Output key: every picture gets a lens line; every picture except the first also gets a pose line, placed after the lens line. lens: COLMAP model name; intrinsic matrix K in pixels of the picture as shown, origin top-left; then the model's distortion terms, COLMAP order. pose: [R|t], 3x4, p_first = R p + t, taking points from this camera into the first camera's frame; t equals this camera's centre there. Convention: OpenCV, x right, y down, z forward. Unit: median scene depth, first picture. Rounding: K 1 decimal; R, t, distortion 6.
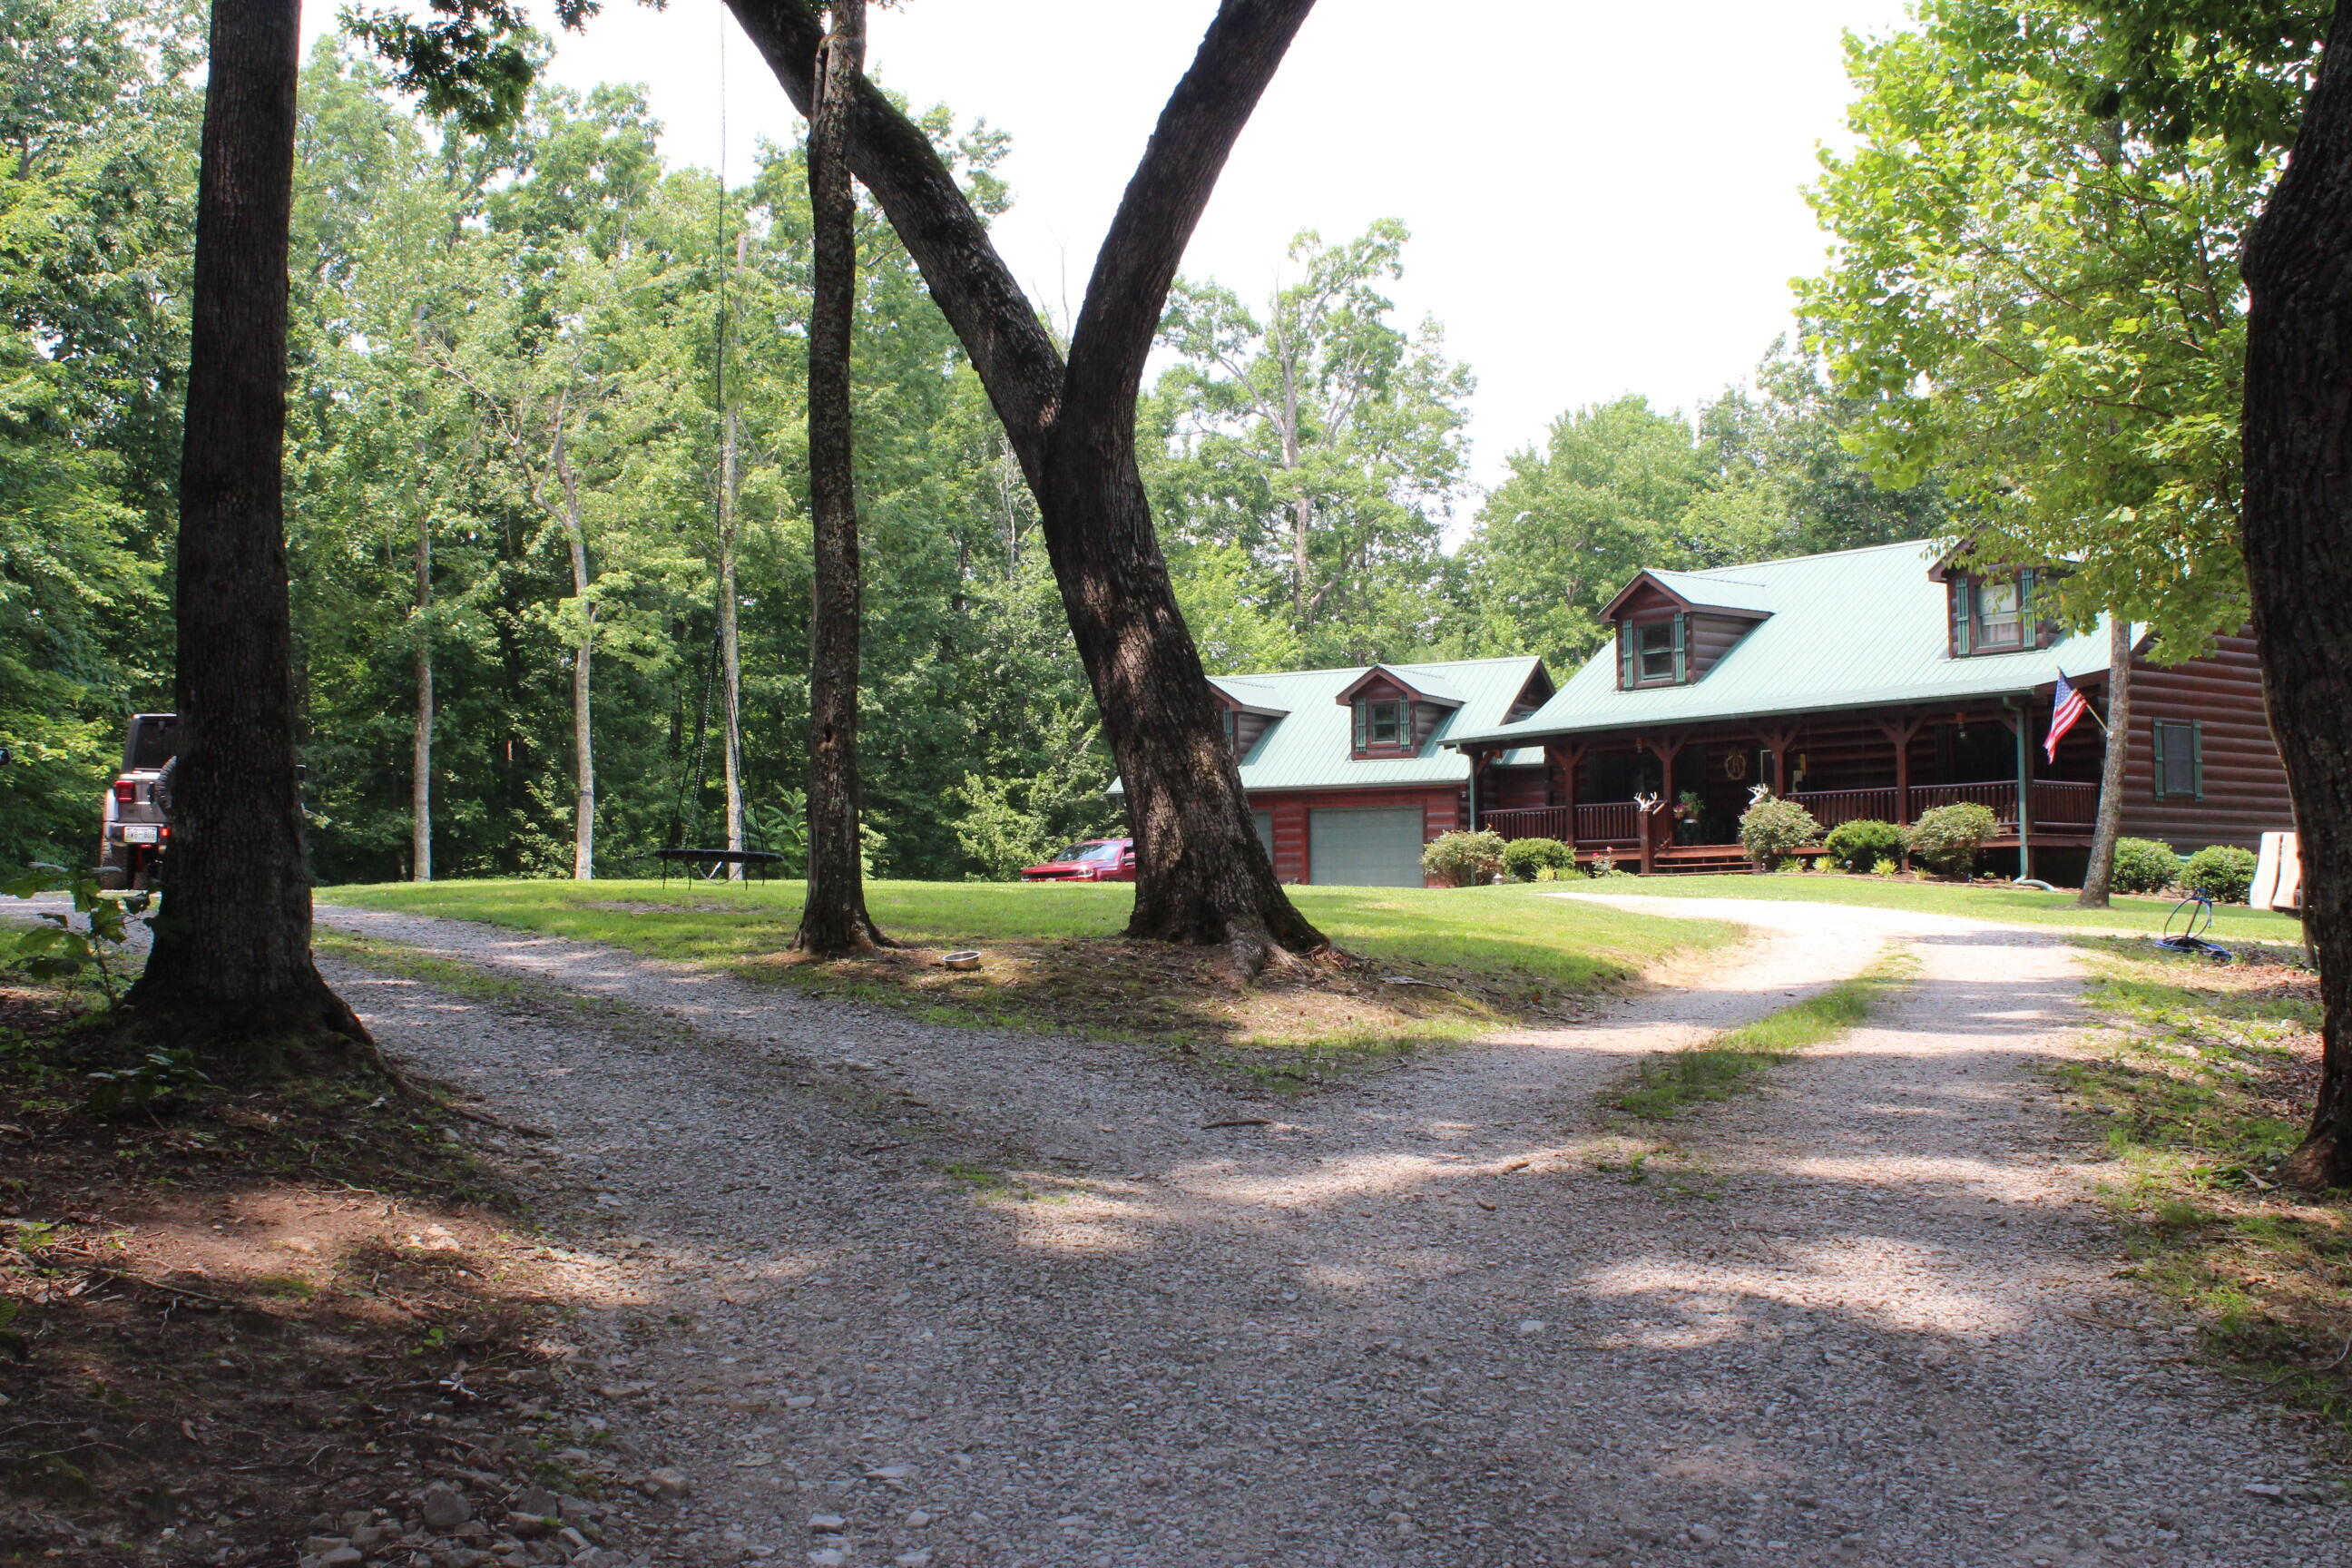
lens RADIAL K [[2612.5, 0, 1176.0], [0, 2612.5, 784.0], [0, 0, 1]] dist [-0.007108, -0.005721]
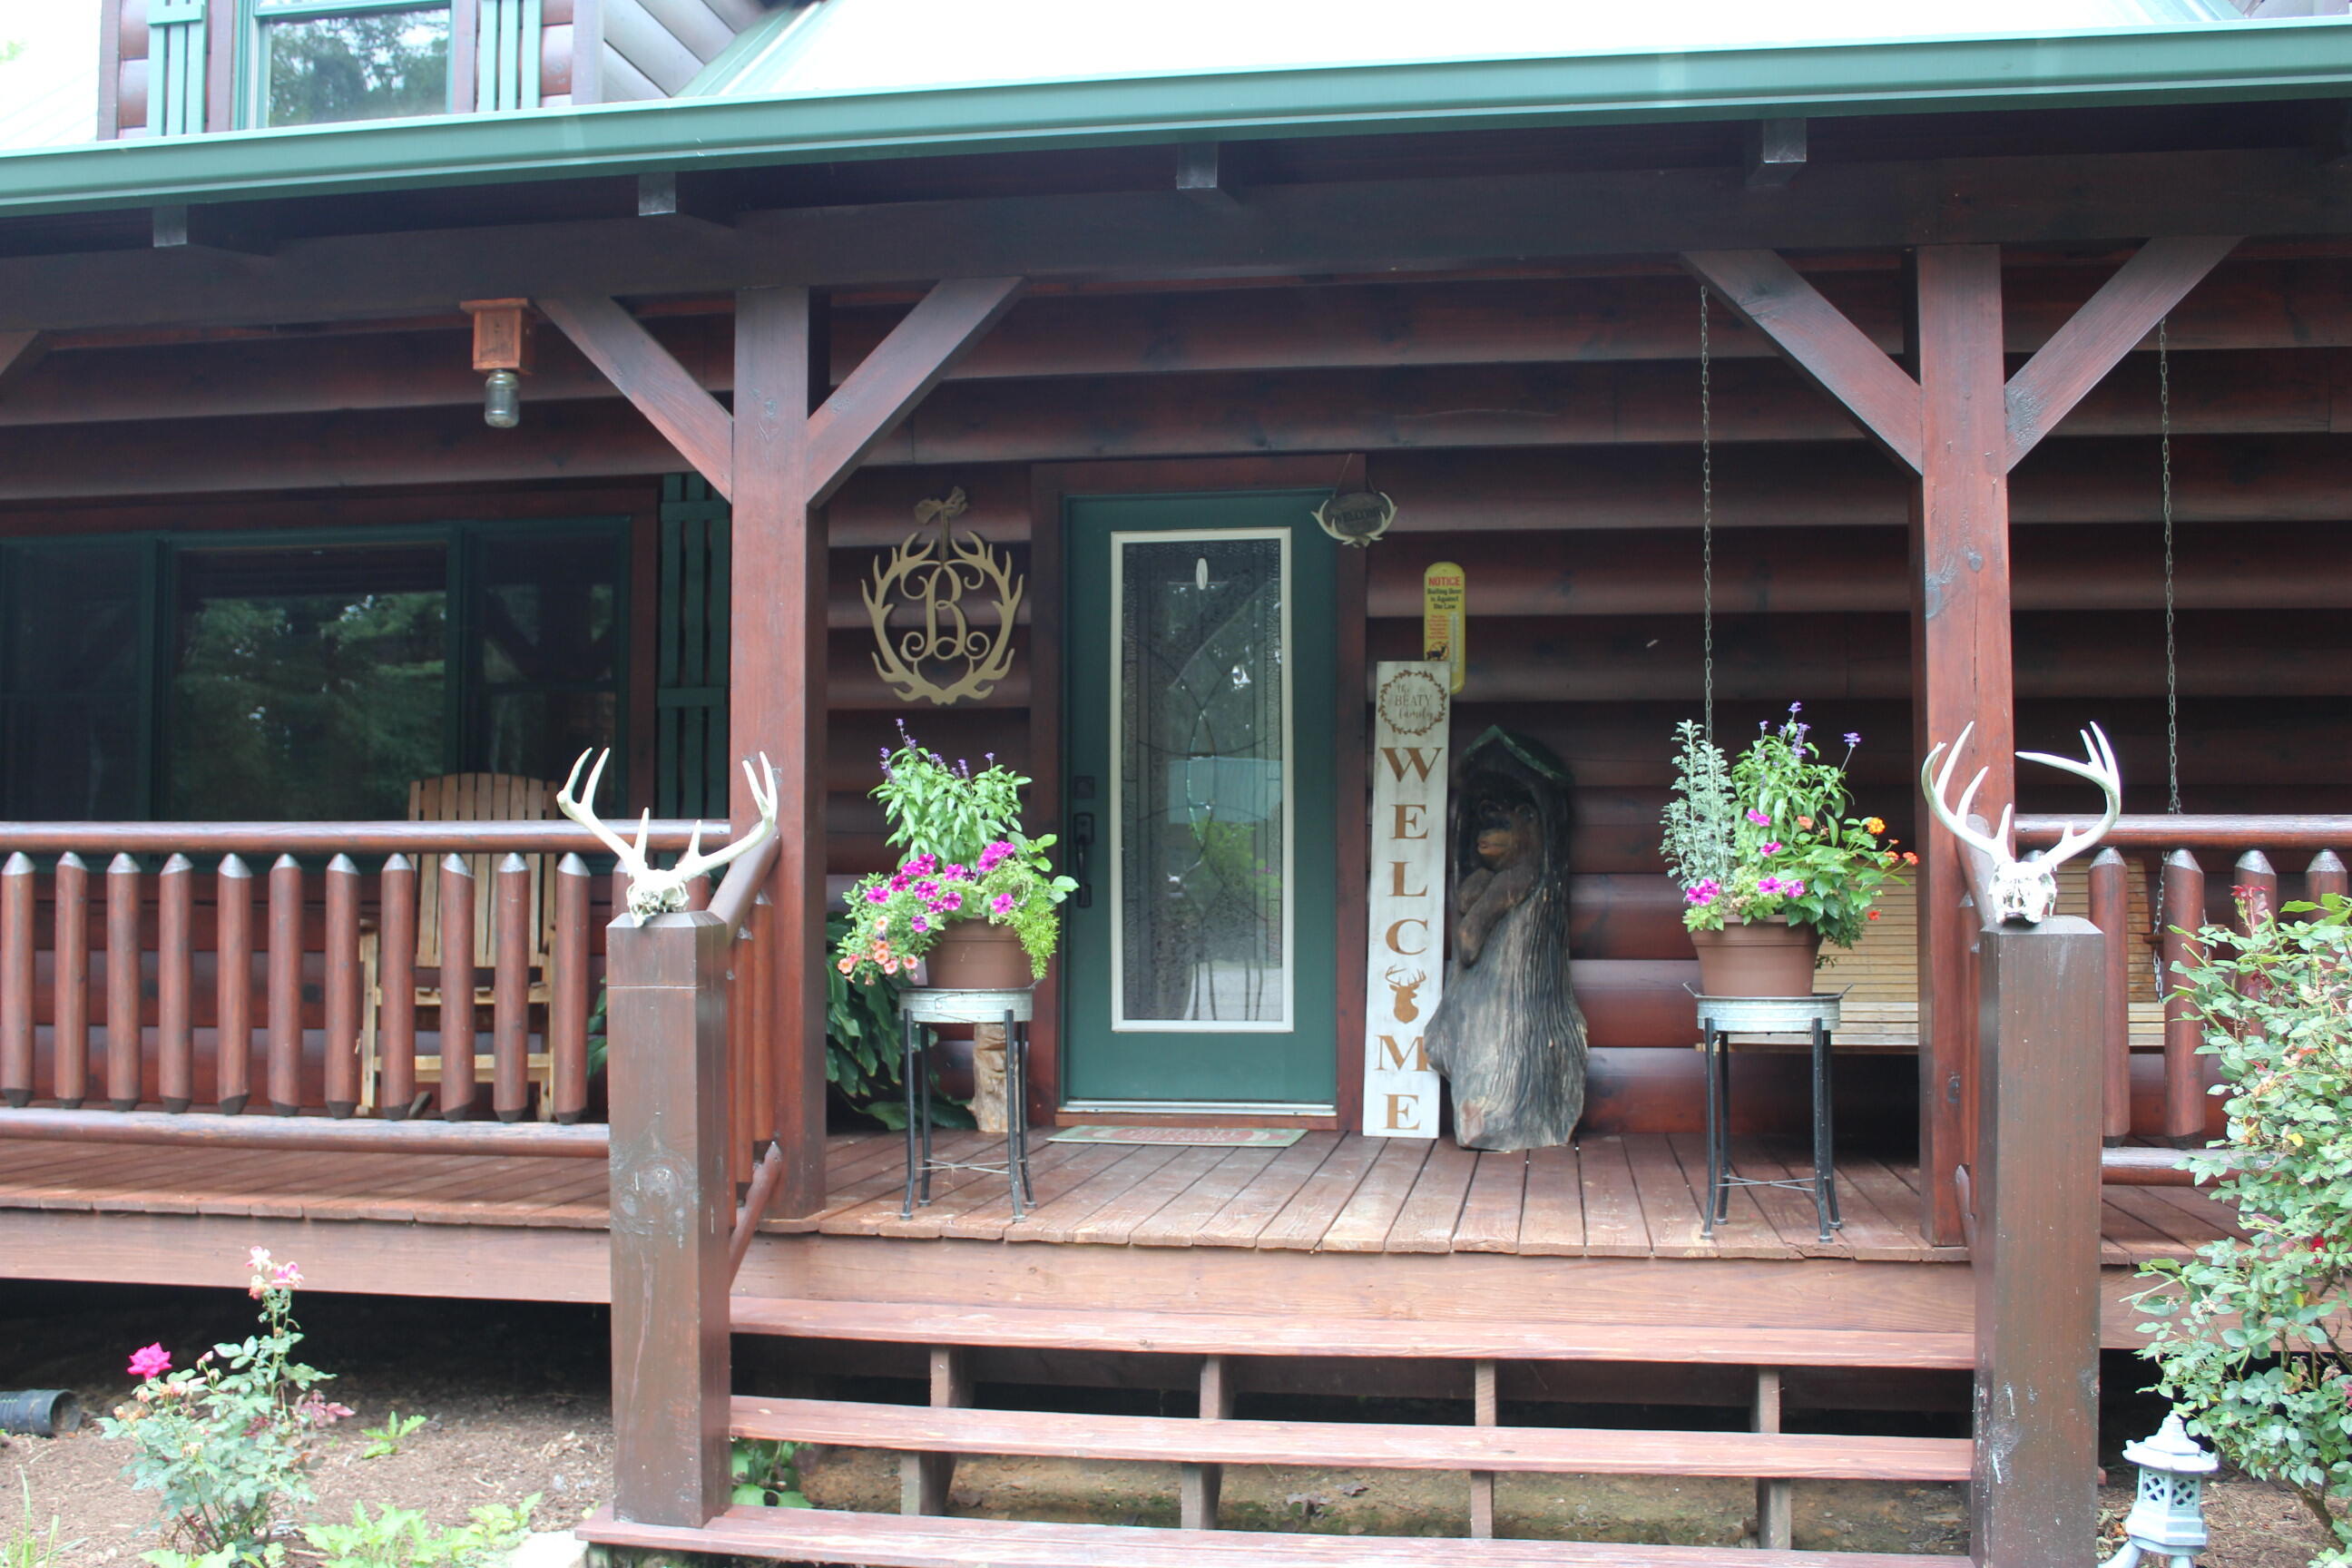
lens RADIAL K [[2513.5, 0, 1176.0], [0, 2513.5, 784.0], [0, 0, 1]] dist [-0.095571, 0.016512]
pose [[0.764749, 0.039016, 0.643146, 0.092167], [-0.040953, 0.999090, -0.011913, 0.003532], [-0.643026, -0.017229, 0.765651, 0.649881]]
